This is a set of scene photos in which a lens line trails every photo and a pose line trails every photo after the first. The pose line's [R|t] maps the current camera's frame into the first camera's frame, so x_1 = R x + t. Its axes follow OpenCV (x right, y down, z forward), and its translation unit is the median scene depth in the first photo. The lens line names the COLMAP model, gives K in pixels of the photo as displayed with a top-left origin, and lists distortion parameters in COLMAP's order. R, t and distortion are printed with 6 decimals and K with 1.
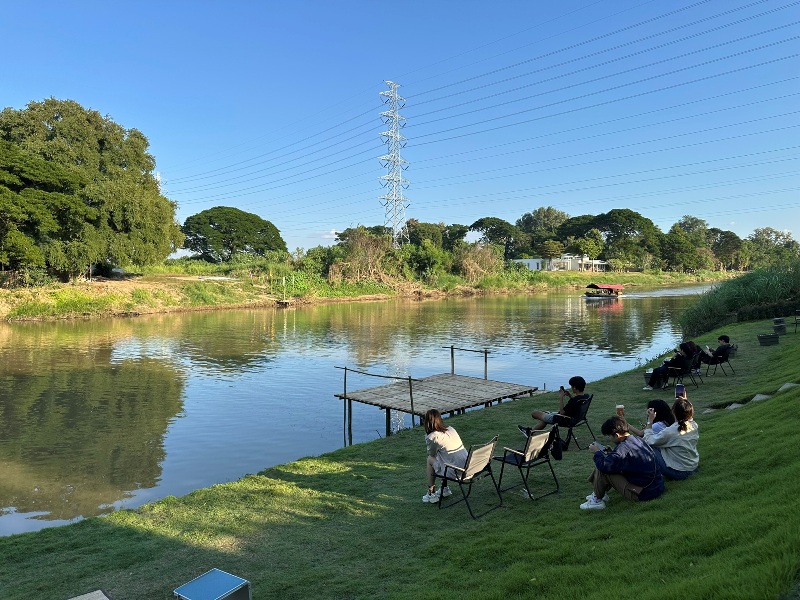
lens RADIAL K [[563.8, 0, 401.7], [0, 563.8, 301.5], [0, 0, 1]] dist [0.142424, -0.231555]
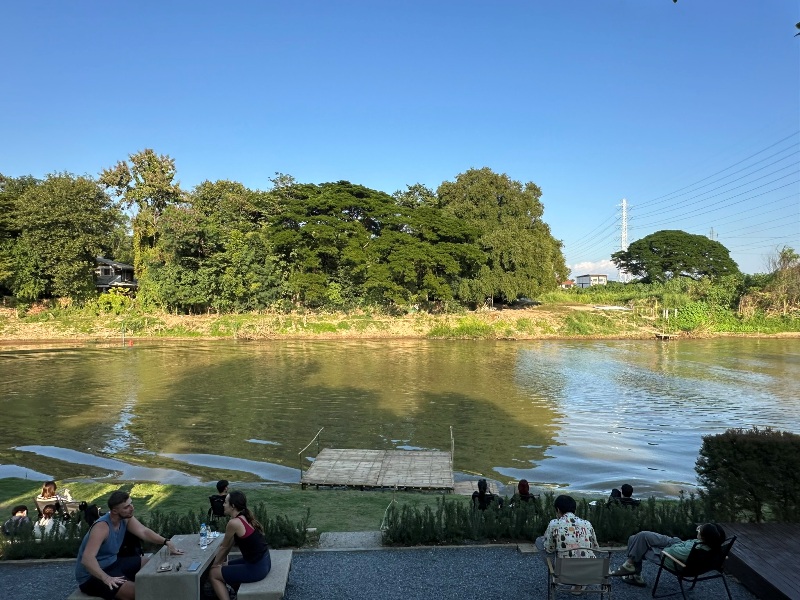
lens RADIAL K [[537.5, 0, 403.2], [0, 537.5, 302.0], [0, 0, 1]] dist [-0.002006, 0.000113]
pose [[0.672023, 0.027762, -0.740010, 0.125275], [-0.045269, 0.998968, -0.003633, -0.024995], [0.739145, 0.035941, 0.672587, 0.045956]]
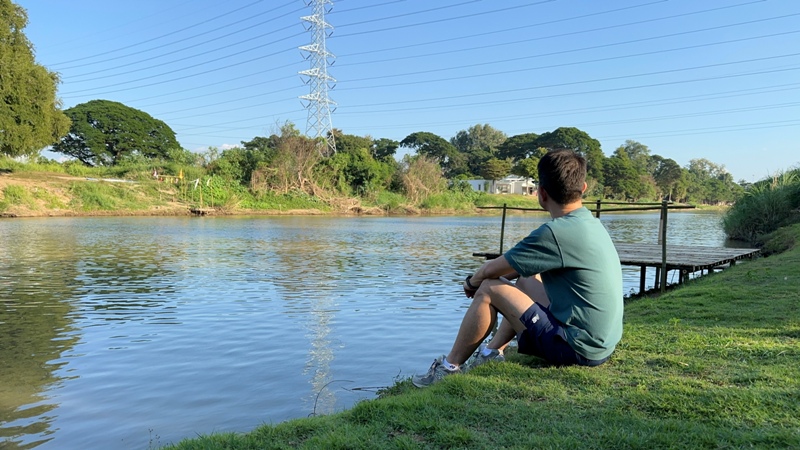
lens RADIAL K [[617.3, 0, 399.5], [0, 617.3, 313.6], [0, 0, 1]] dist [0.115091, -0.188969]
pose [[0.989608, 0.002470, 0.143773, -0.041199], [-0.020807, 0.991790, 0.126174, 0.020840], [-0.142281, -0.127854, 0.981534, 0.050618]]
